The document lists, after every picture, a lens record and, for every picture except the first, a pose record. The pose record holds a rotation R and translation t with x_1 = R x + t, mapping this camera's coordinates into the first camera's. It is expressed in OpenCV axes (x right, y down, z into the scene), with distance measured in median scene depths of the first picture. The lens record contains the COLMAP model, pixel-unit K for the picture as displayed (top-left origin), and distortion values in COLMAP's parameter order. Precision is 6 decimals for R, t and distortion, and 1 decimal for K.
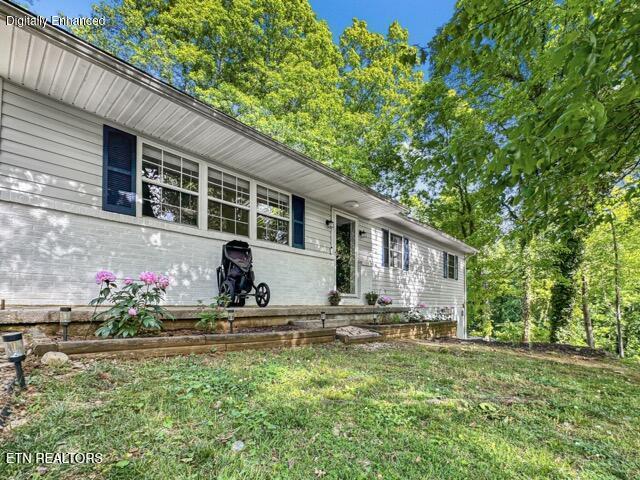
lens RADIAL K [[295.6, 0, 329.8], [0, 295.6, 297.2], [0, 0, 1]] dist [-0.000505, 0.000144]
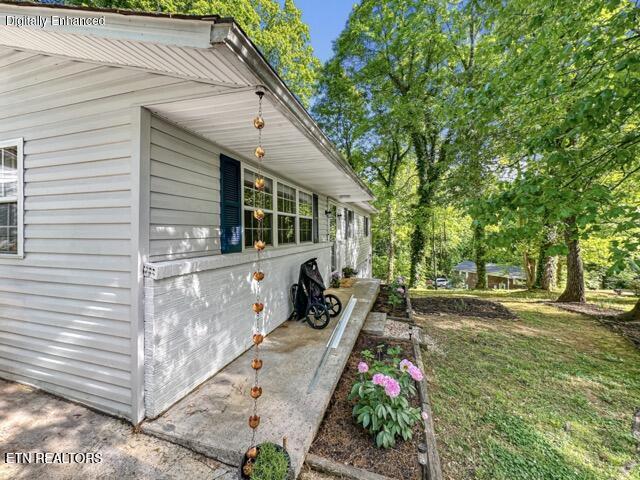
lens RADIAL K [[263.1, 0, 316.6], [0, 263.1, 239.1], [0, 0, 1]] dist [-0.001684, -0.000210]
pose [[0.922947, -0.020813, 0.384364, -0.635277], [0.005426, 0.999141, 0.041073, -0.287310], [-0.384889, -0.035823, 0.922267, 0.133899]]
